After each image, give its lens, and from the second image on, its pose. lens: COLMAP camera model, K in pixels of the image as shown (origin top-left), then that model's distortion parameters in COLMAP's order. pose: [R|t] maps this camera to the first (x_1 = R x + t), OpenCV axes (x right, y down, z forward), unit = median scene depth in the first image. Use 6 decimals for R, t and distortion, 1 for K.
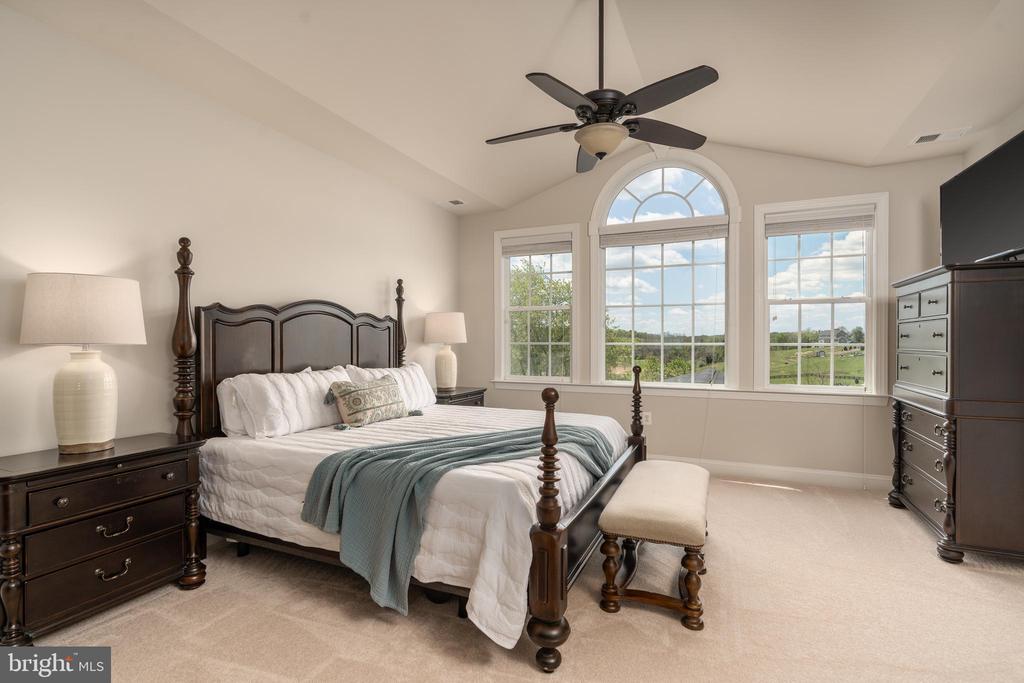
lens RADIAL K [[507.2, 0, 512.0], [0, 507.2, 341.5], [0, 0, 1]] dist [-0.002036, -0.000135]
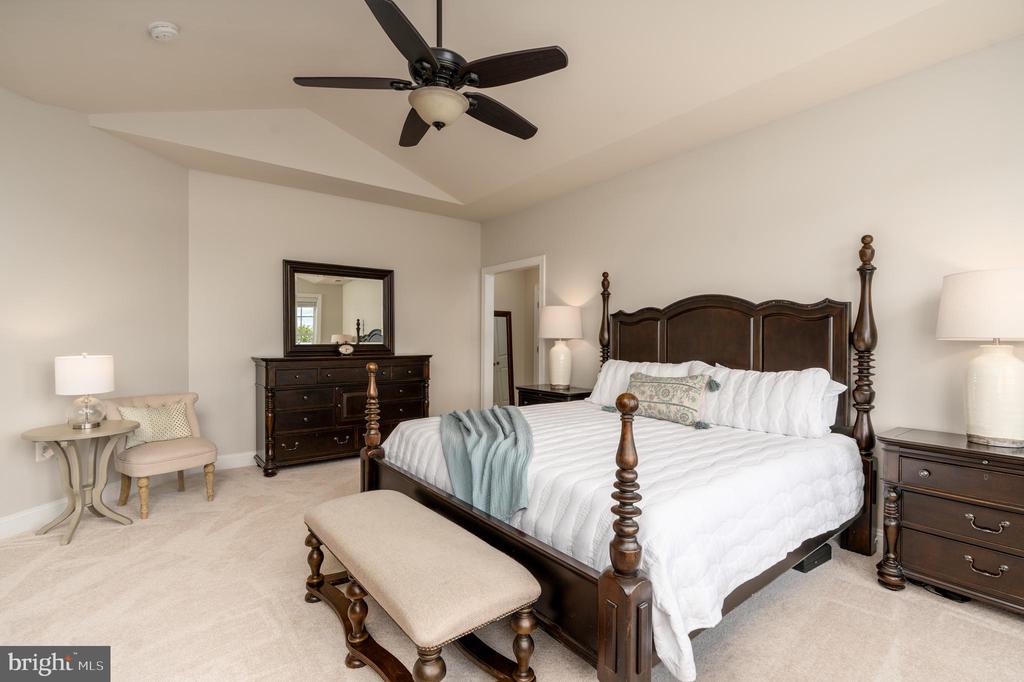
lens RADIAL K [[468.1, 0, 508.8], [0, 468.1, 337.6], [0, 0, 1]] dist [-0.000286, 0.000010]
pose [[-0.490973, -0.005004, -0.871161, 0.600067], [-0.005075, 0.999983, -0.002884, 0.006866], [0.871160, 0.003006, -0.490990, 1.098877]]
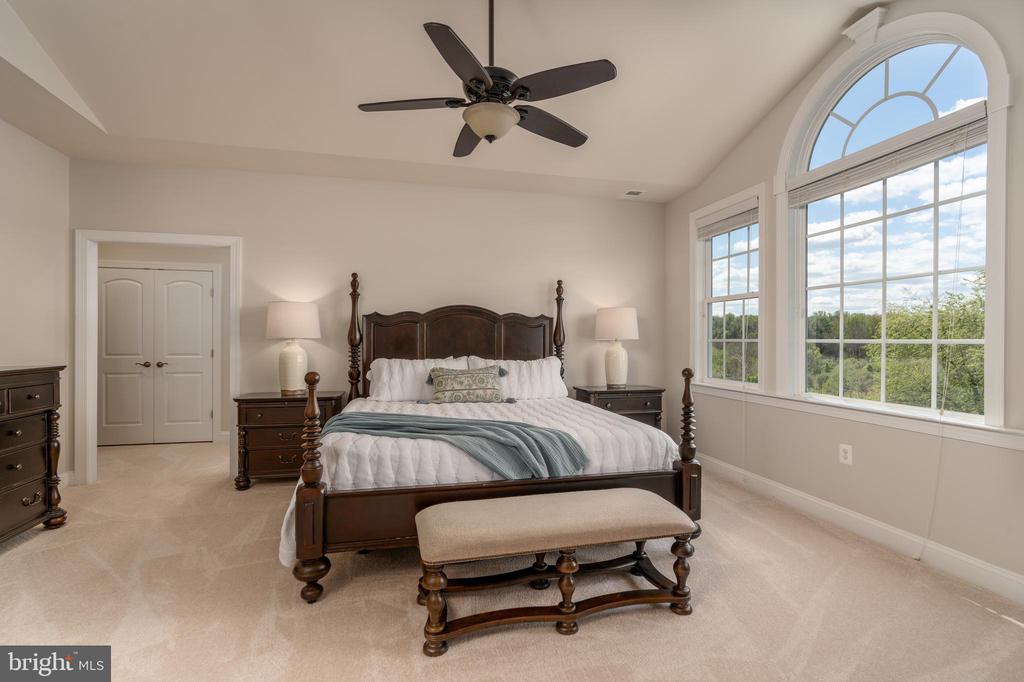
lens RADIAL K [[483.7, 0, 503.0], [0, 483.7, 339.0], [0, 0, 1]] dist [0.000672, 0.000243]
pose [[0.587509, 0.001744, -0.809216, 0.670188], [-0.002480, 0.999997, 0.000354, 0.004112], [0.809214, 0.001799, 0.587512, 0.354488]]
